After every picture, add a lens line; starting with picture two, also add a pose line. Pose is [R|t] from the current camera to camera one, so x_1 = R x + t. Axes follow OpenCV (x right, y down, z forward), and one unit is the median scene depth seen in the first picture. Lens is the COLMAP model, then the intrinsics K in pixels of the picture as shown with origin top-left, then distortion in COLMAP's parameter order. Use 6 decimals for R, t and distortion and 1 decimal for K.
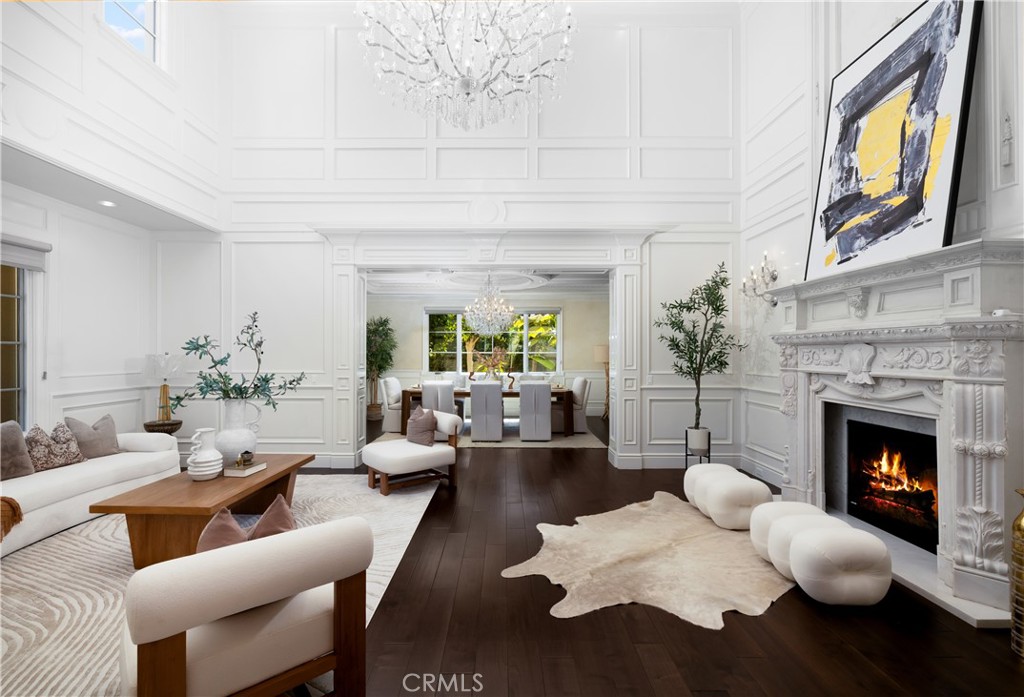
lens RADIAL K [[436.2, 0, 507.3], [0, 436.2, 350.2], [0, 0, 1]] dist [-0.001253, -0.000397]
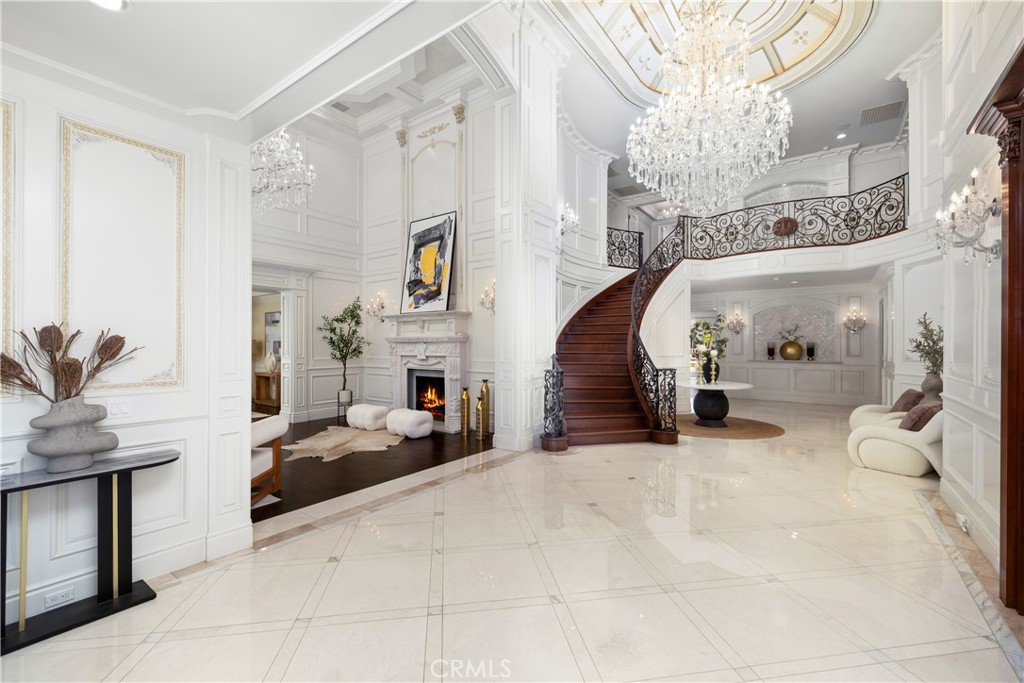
lens RADIAL K [[428.9, 0, 514.6], [0, 428.9, 343.0], [0, 0, 1]] dist [-0.000215, -0.000214]
pose [[0.585912, -0.001797, 0.810372, -0.733174], [-0.002158, 0.999991, 0.003778, -0.021345], [-0.810372, -0.003962, 0.585903, -0.730206]]
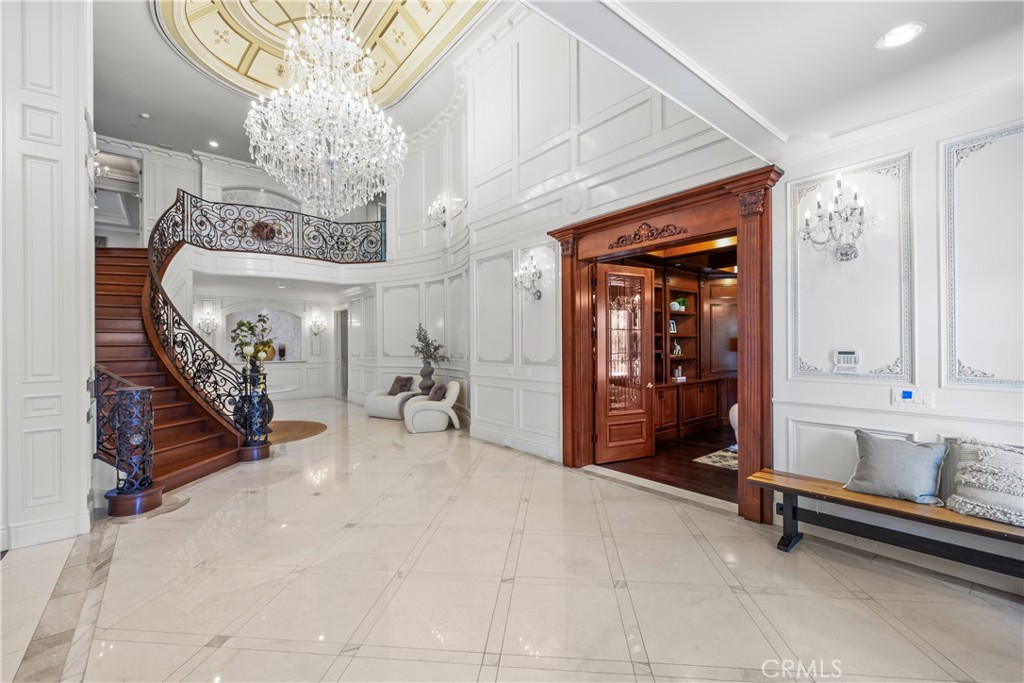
lens RADIAL K [[428.9, 0, 514.6], [0, 428.9, 343.0], [0, 0, 1]] dist [-0.000215, -0.000214]
pose [[-0.624431, 0.002809, 0.781075, -0.725179], [0.002711, 0.999995, -0.001429, -0.016336], [-0.781075, 0.001225, -0.624436, 0.035845]]
